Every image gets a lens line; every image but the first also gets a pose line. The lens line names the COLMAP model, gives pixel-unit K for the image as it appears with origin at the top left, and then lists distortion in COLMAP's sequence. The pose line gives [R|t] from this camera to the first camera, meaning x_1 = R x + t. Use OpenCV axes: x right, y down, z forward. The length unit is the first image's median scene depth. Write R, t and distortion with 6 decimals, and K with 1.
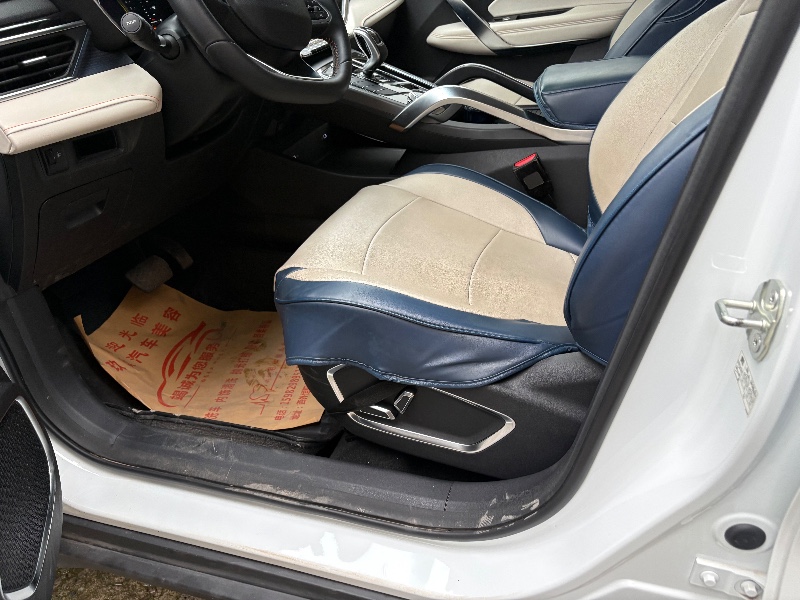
lens RADIAL K [[605.5, 0, 405.9], [0, 605.5, 315.6], [0, 0, 1]] dist [0.037800, -0.038862]
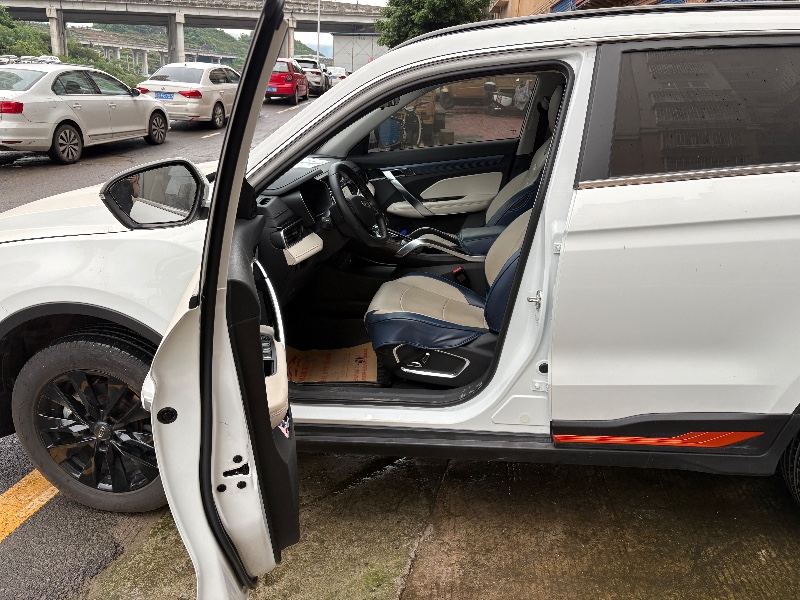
lens RADIAL K [[605.5, 0, 400.0], [0, 605.5, 315.4], [0, 0, 1]] dist [0.037800, -0.038862]
pose [[0.984524, -0.025195, 0.173430, -0.407675], [0.060609, 0.977496, -0.202058, 0.352702], [-0.164436, 0.209443, 0.963895, -1.095628]]
